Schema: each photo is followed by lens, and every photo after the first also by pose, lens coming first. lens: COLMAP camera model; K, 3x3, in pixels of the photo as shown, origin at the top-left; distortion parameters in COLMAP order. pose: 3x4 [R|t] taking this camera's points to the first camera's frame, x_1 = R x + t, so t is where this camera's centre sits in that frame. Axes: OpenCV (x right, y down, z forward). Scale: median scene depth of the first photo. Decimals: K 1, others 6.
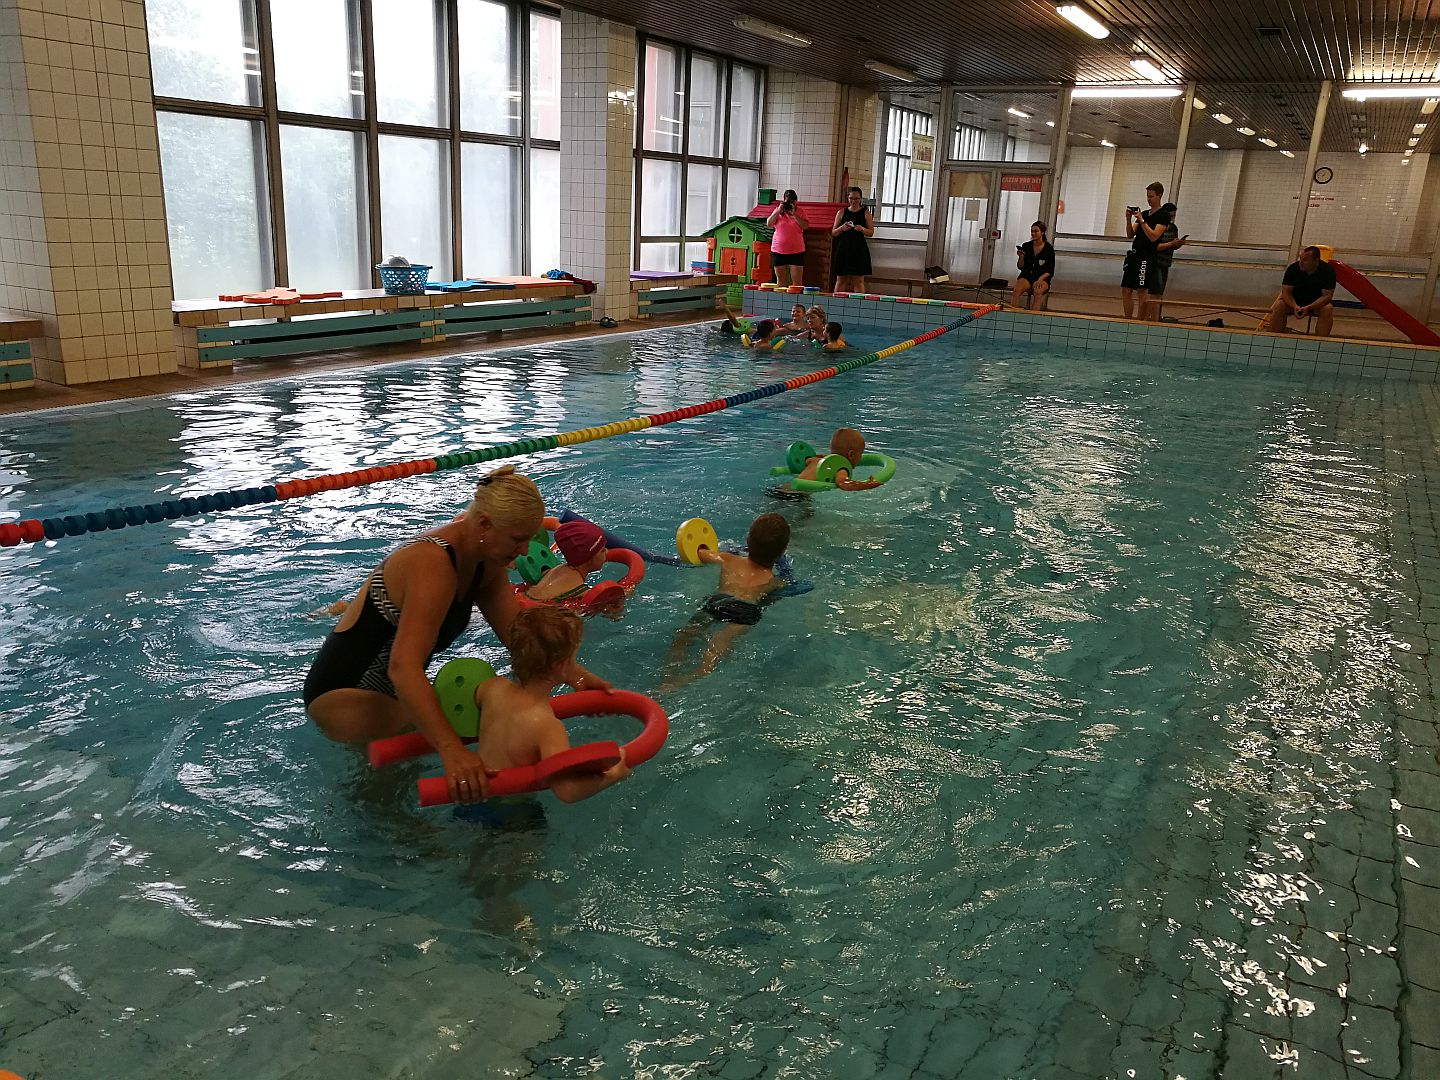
lens RADIAL K [[1141.8, 0, 721.6], [0, 1141.8, 548.9], [0, 0, 1]] dist [-0.006022, 0.049627]
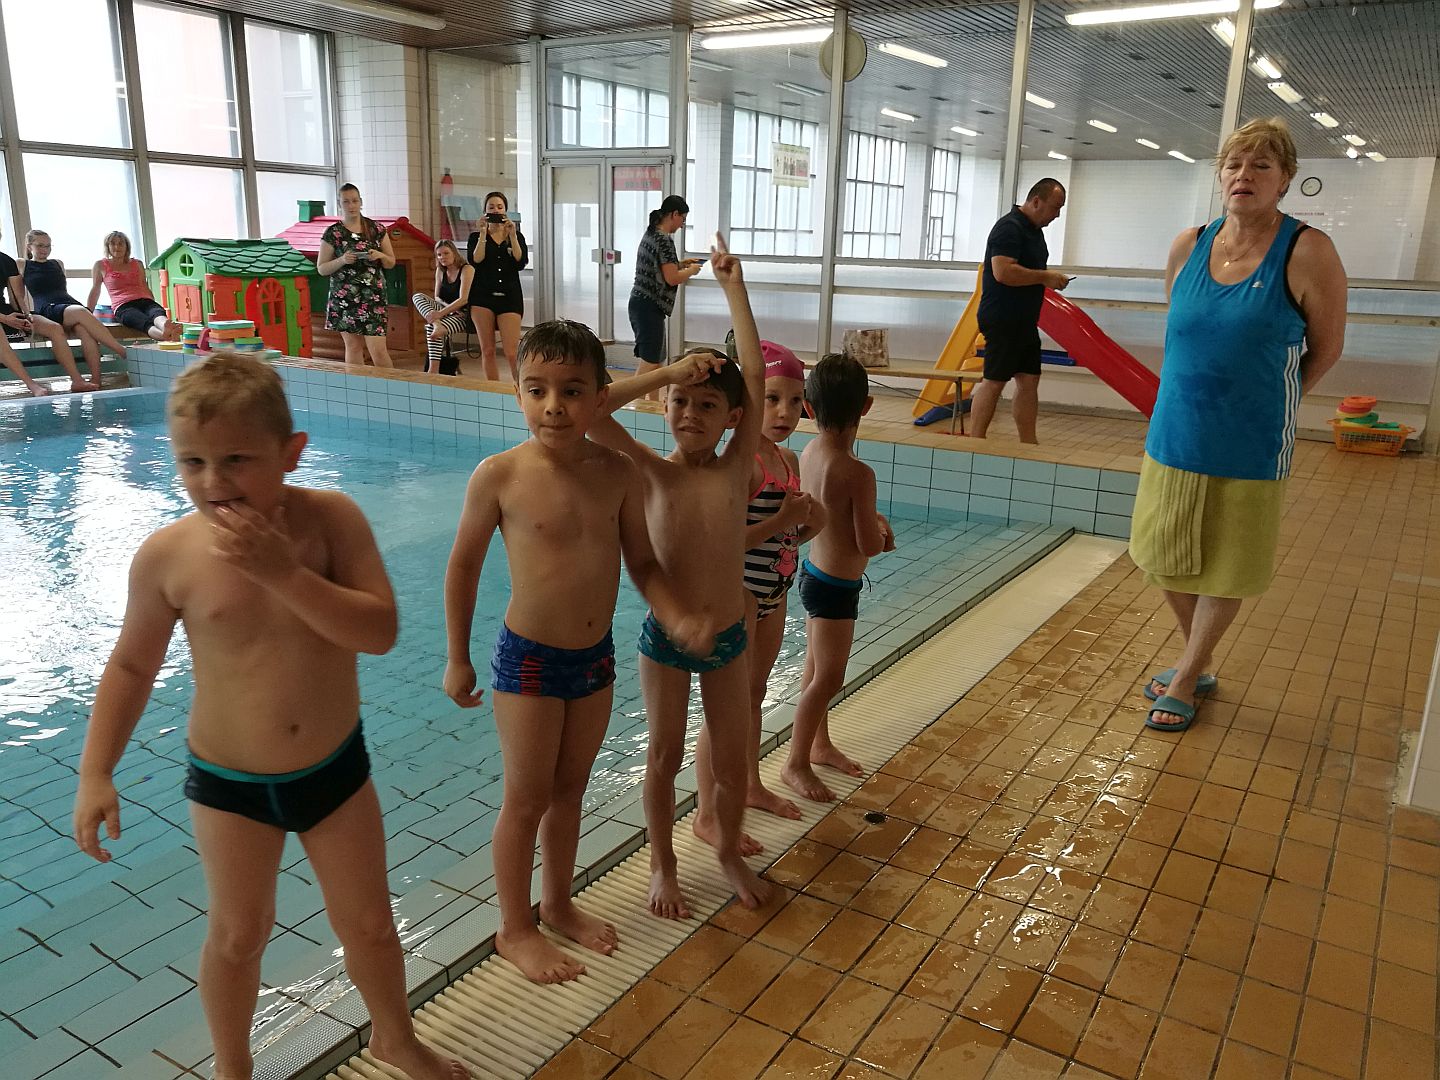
lens RADIAL K [[1141.8, 0, 664.2], [0, 1141.8, 532.4], [0, 0, 1]] dist [-0.006022, 0.049627]
pose [[0.994409, 0.001554, -0.105584, 0.347886], [-0.006415, 0.998934, -0.045712, -0.085454], [0.105401, 0.046134, 0.993359, 0.354183]]
